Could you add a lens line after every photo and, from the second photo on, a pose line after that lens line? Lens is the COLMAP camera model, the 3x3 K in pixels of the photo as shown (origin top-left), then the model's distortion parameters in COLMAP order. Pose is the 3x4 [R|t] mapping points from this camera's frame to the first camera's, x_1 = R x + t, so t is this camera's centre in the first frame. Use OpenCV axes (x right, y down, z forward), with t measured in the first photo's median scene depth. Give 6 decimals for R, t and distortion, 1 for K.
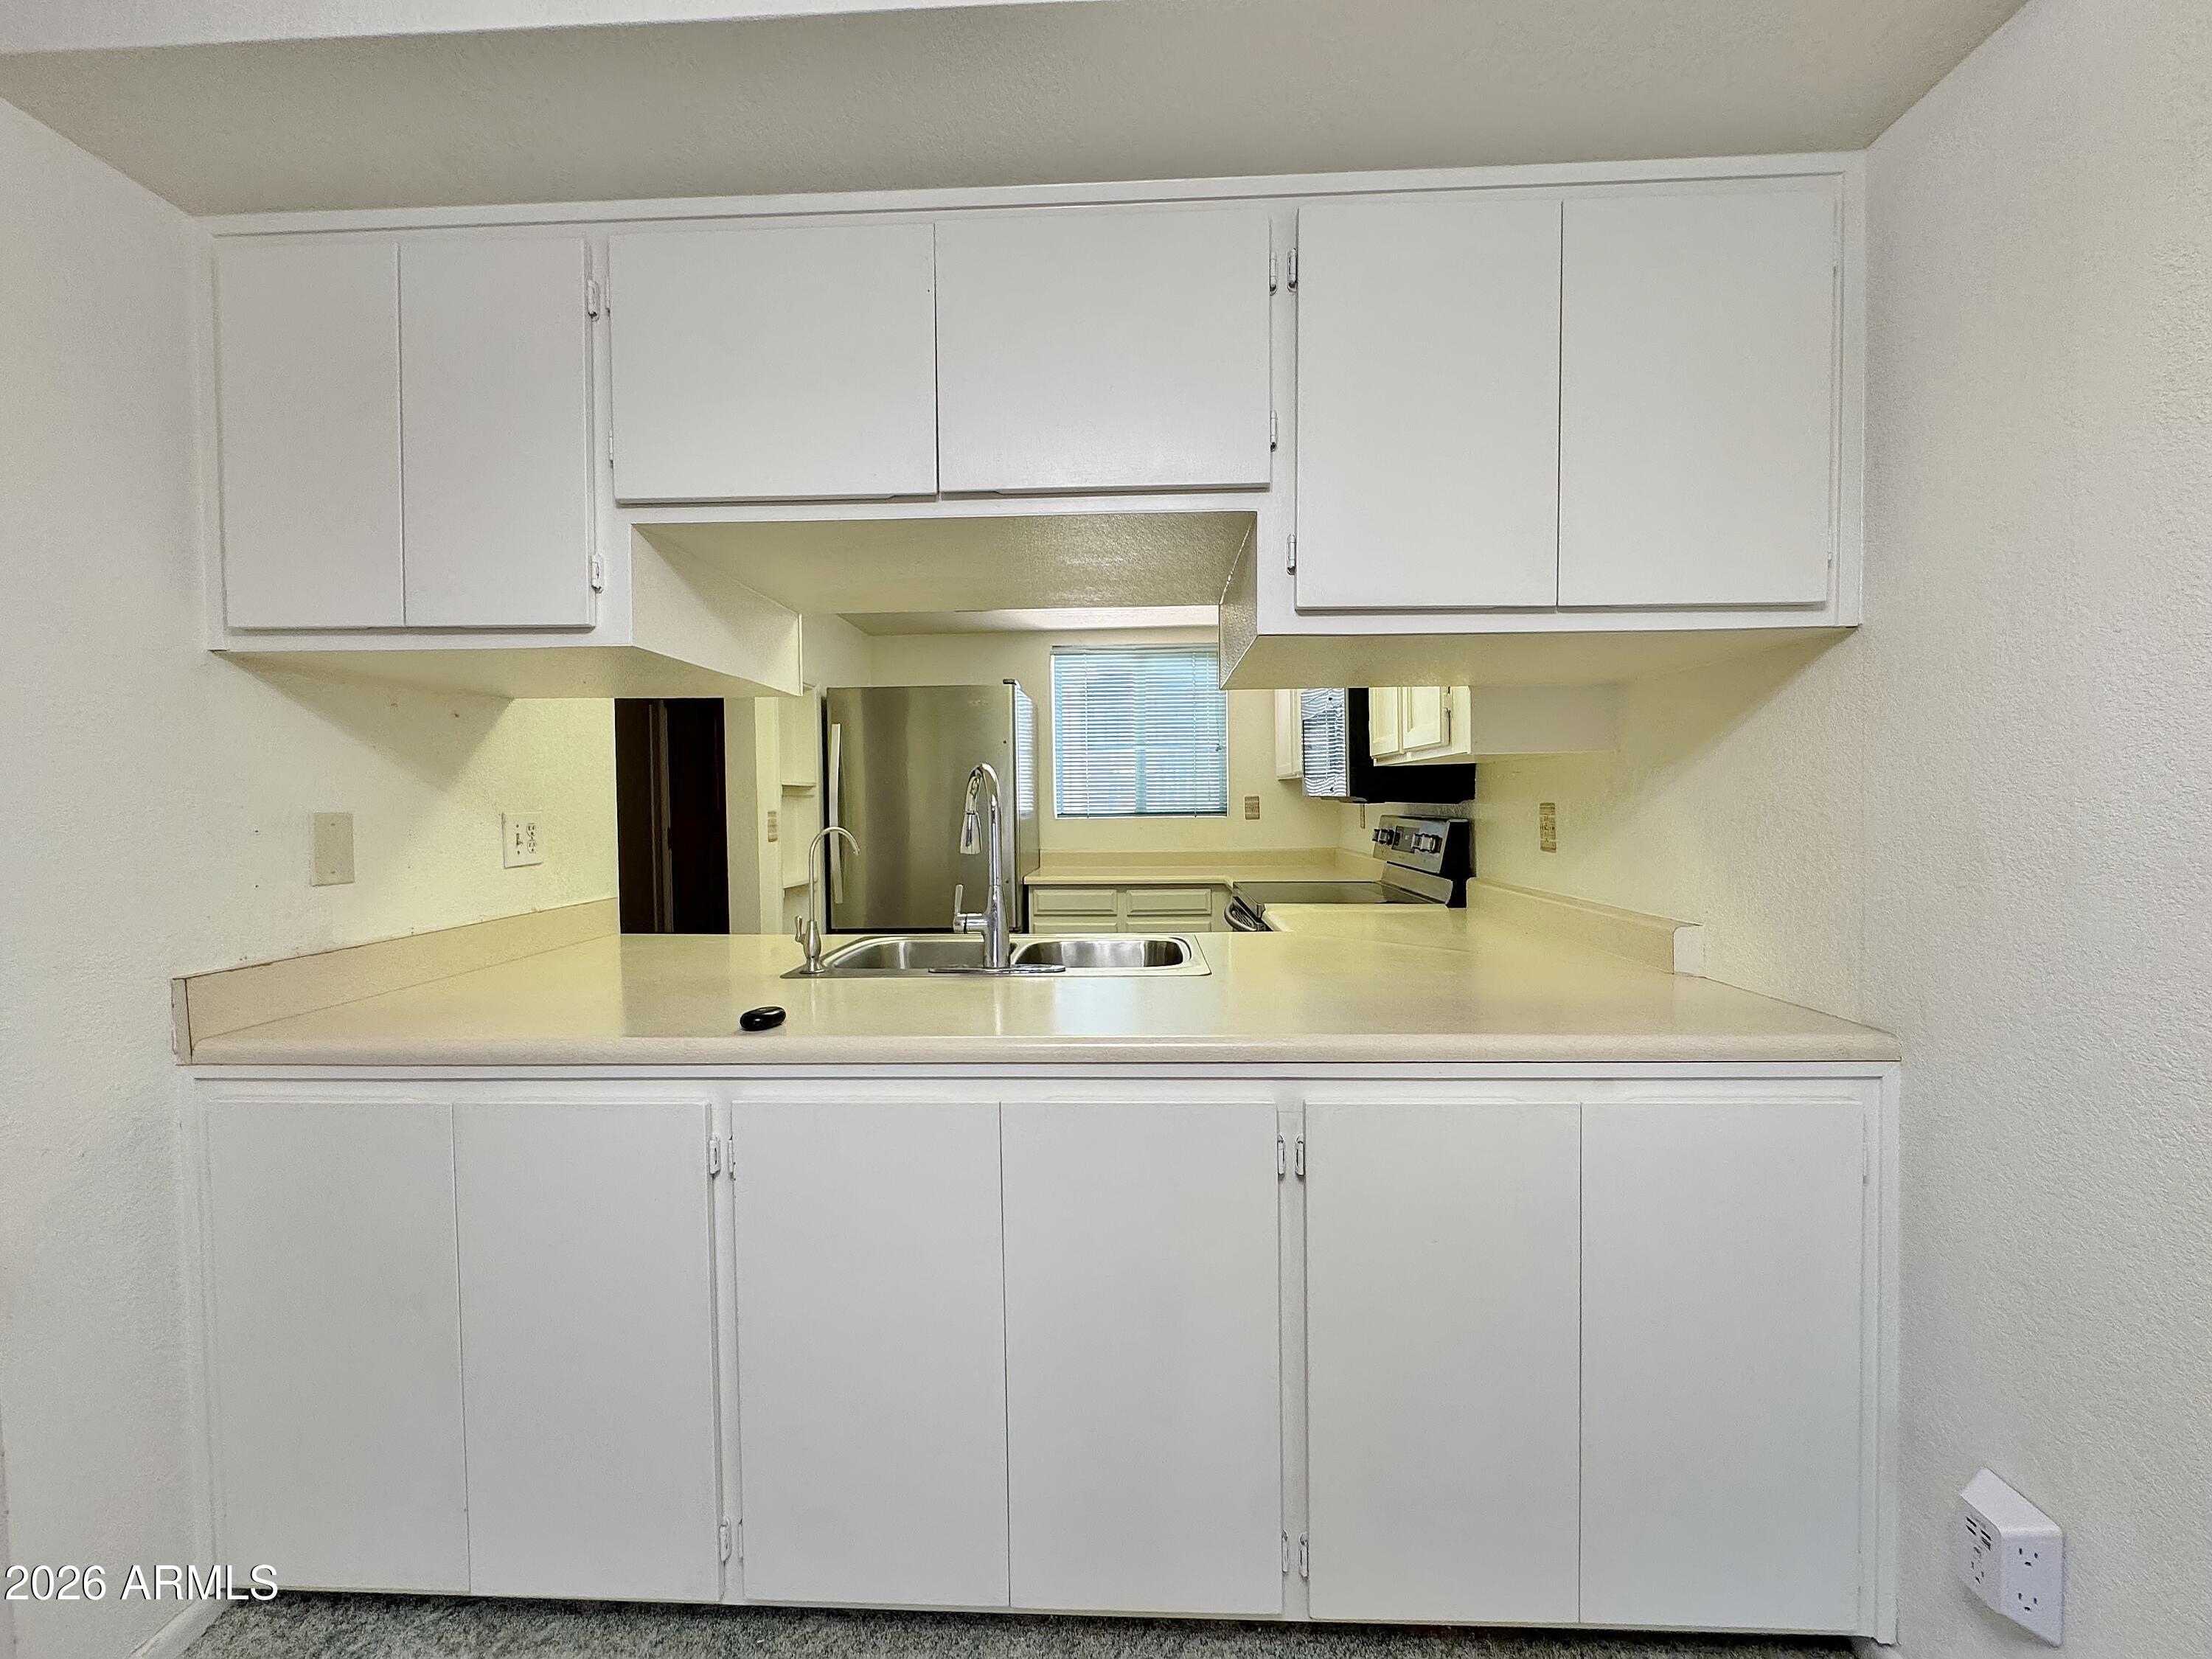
lens RADIAL K [[880.2, 0, 1099.5], [0, 880.2, 824.8], [0, 0, 1]] dist [-0.007462, 0.000002]
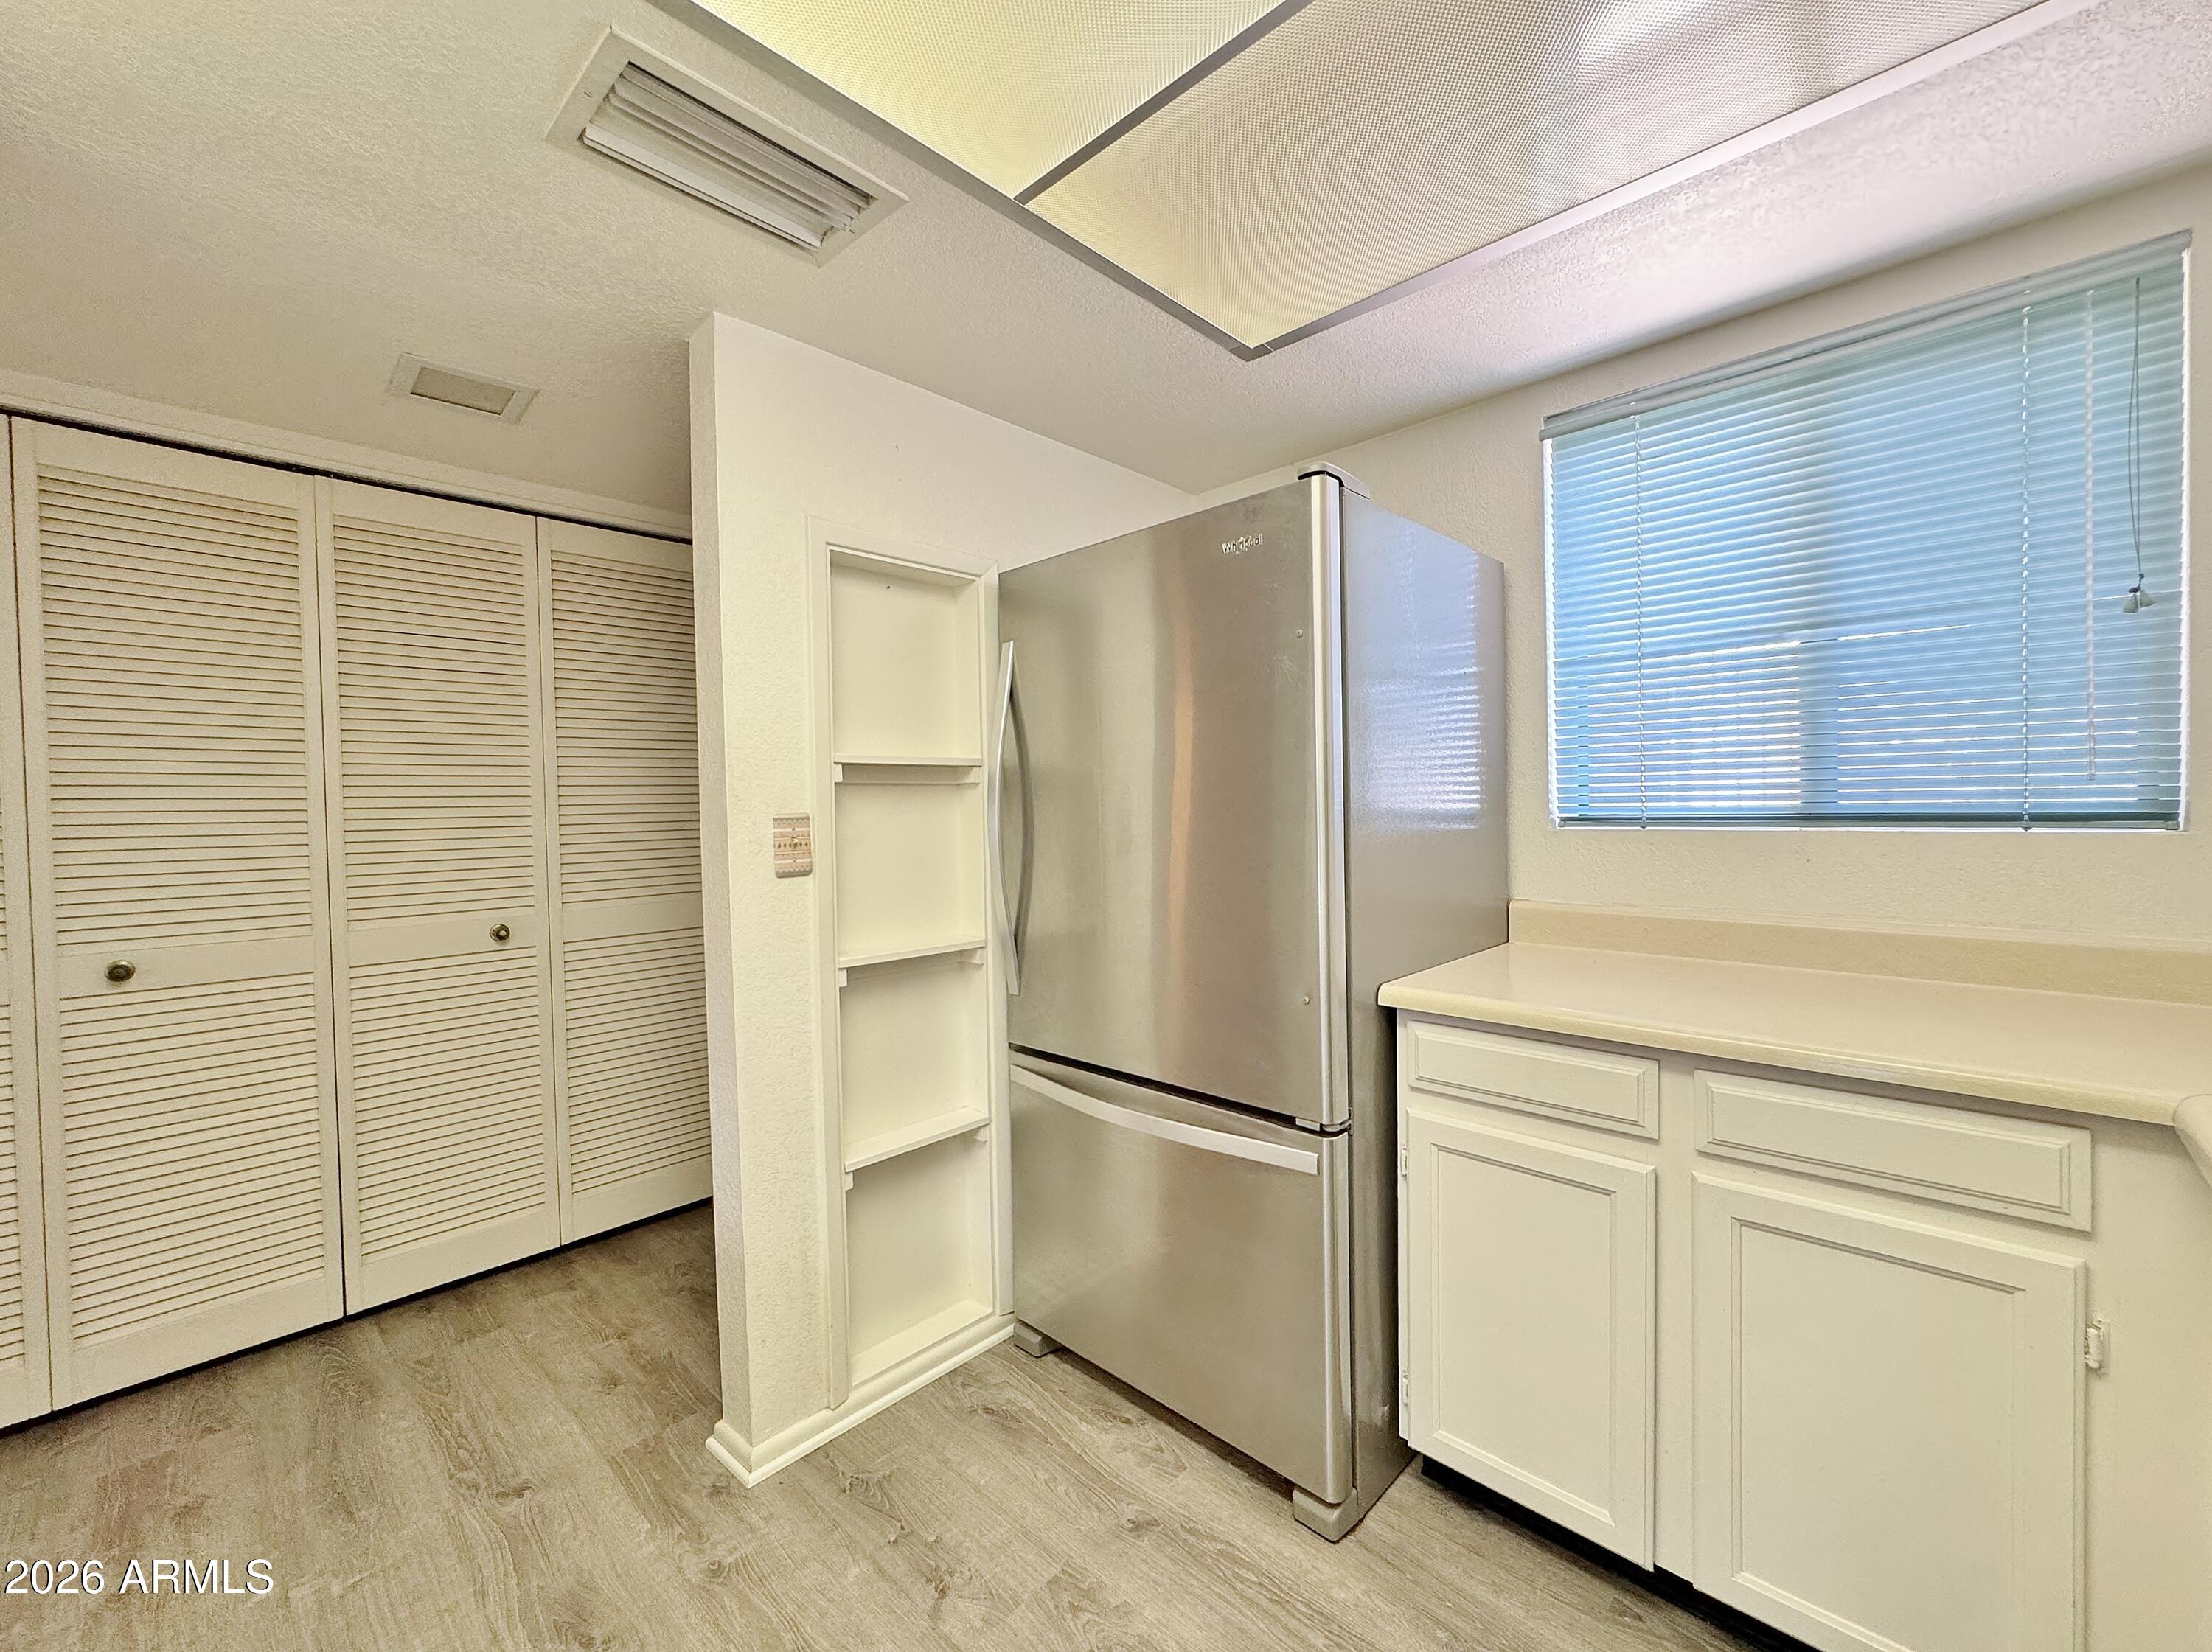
lens RADIAL K [[886.9, 0, 1122.9], [0, 886.9, 818.6], [0, 0, 1]] dist [-0.006836, -0.000015]
pose [[0.755067, 0.010407, -0.655565, 0.094763], [-0.004795, 0.999935, 0.010351, -0.019681], [0.655630, -0.004672, 0.755068, 0.728830]]
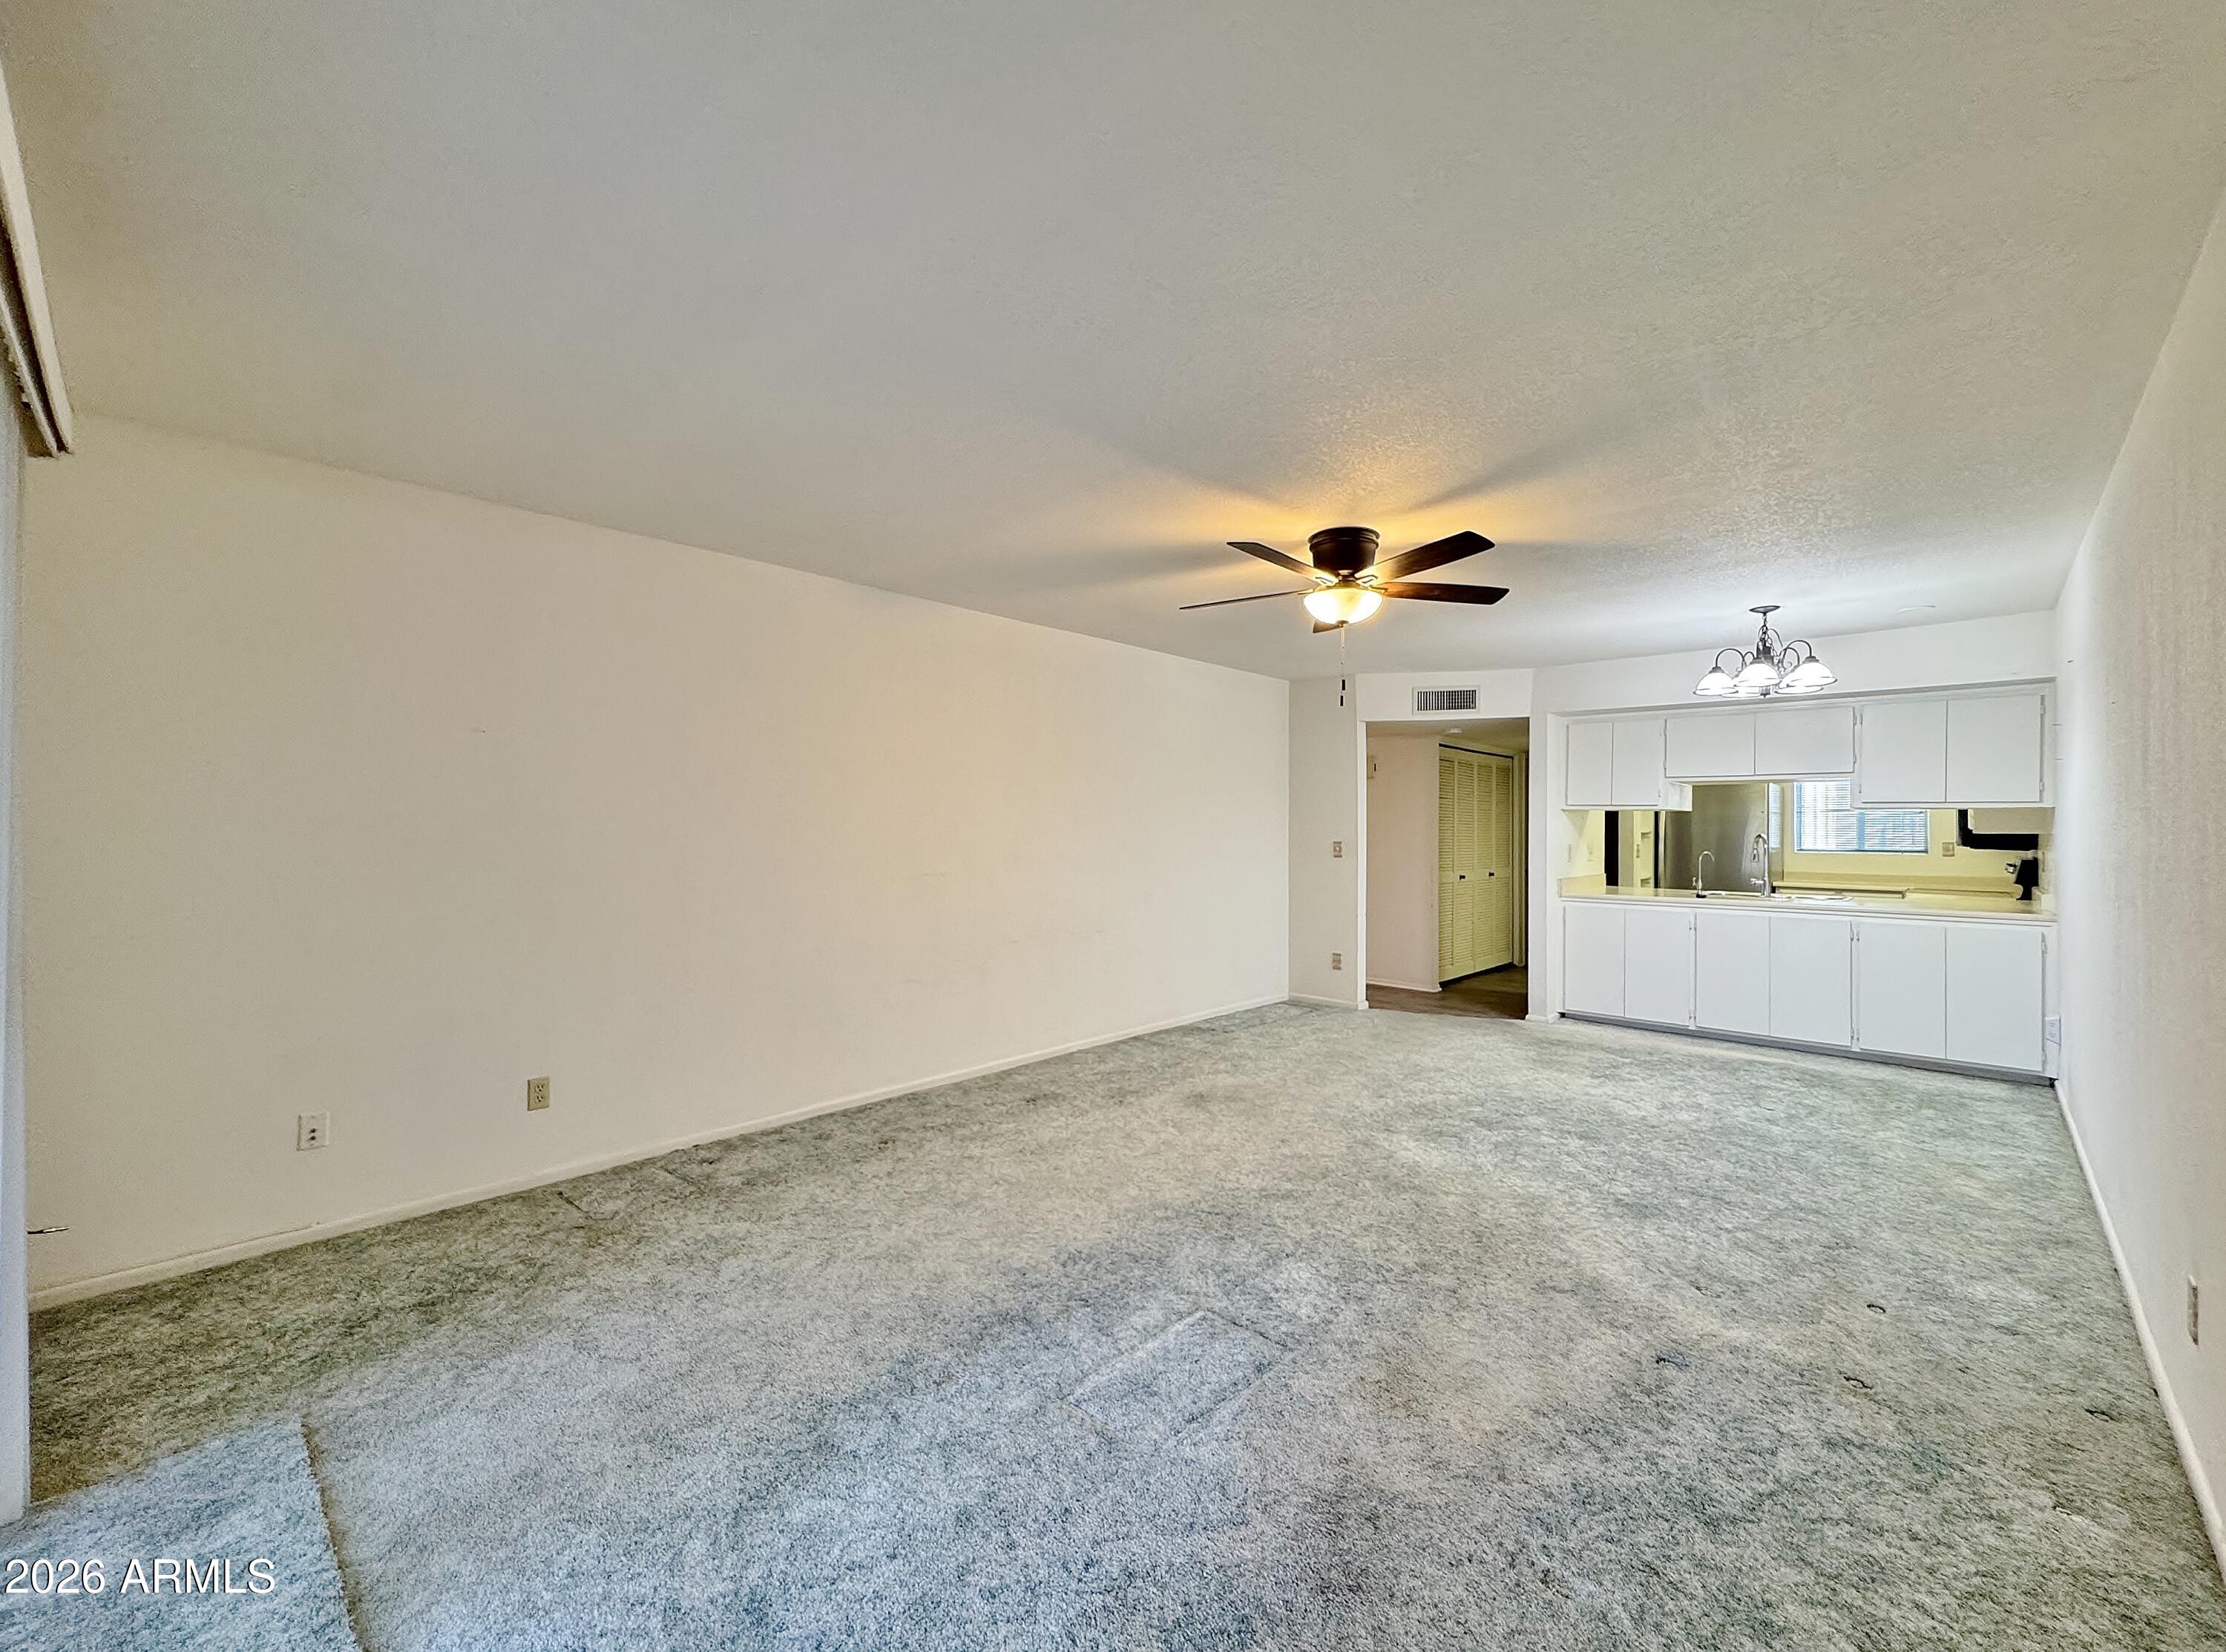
lens RADIAL K [[899.3, 0, 1113.0], [0, 899.3, 826.0], [0, 0, 1]] dist [-0.006073, 0.000039]
pose [[0.760922, 0.016039, -0.648645, 0.095502], [-0.032279, 0.999392, -0.013155, 0.011534], [0.648039, 0.030948, 0.760978, -1.617917]]
